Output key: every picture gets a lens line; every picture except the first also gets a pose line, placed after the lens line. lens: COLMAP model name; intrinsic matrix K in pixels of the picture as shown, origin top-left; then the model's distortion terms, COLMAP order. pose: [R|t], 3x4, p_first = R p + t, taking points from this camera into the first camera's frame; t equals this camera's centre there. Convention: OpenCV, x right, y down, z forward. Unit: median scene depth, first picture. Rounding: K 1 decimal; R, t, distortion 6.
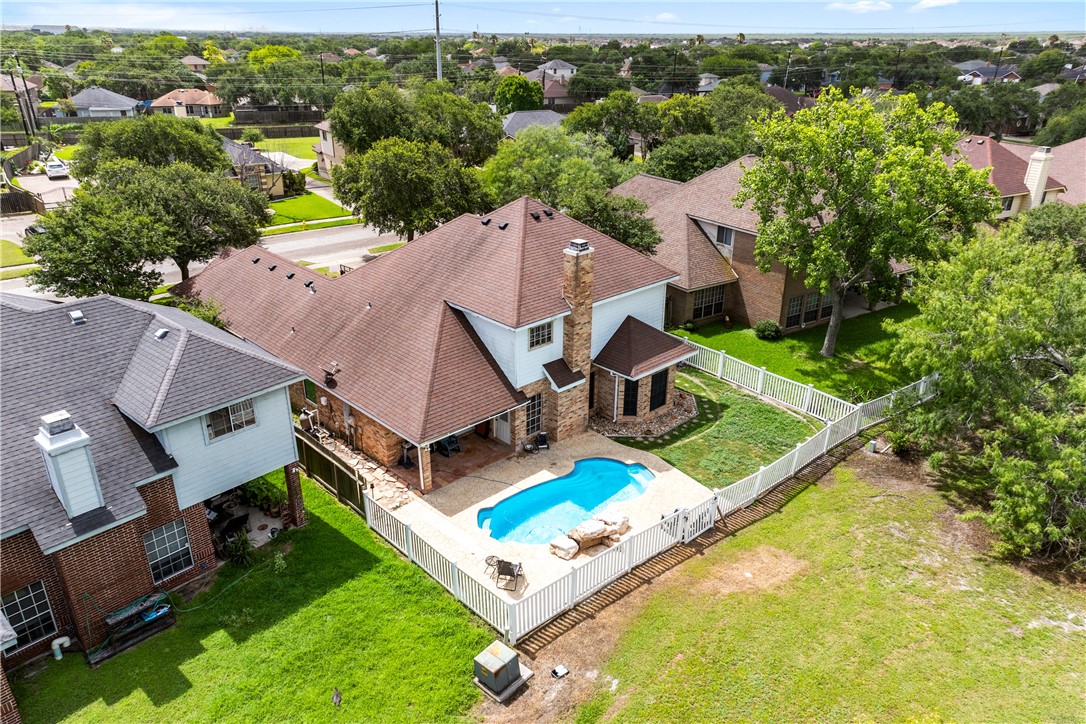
lens RADIAL K [[747.7, 0, 539.8], [0, 747.7, 357.0], [0, 0, 1]] dist [0.030525, -0.004879]
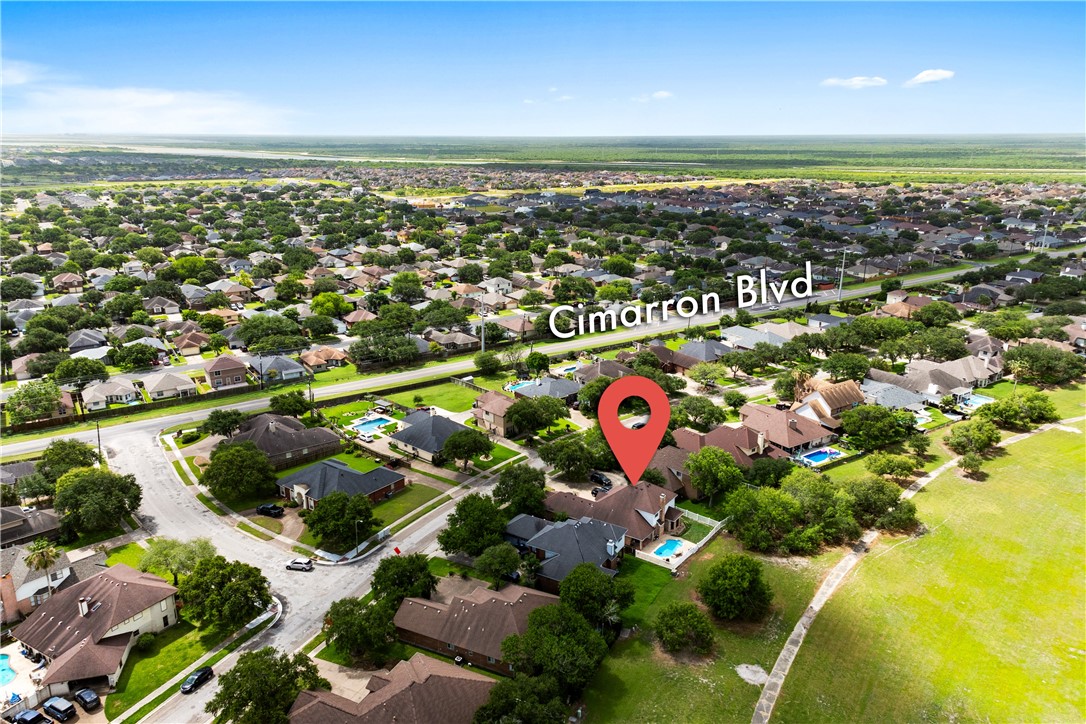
lens RADIAL K [[747.7, 0, 546.3], [0, 747.7, 363.2], [0, 0, 1]] dist [0.030525, -0.004879]
pose [[0.977915, -0.059397, 0.200387, -1.500595], [0.081858, 0.991020, -0.105727, -0.508844], [-0.192308, 0.119795, 0.973995, -3.429706]]
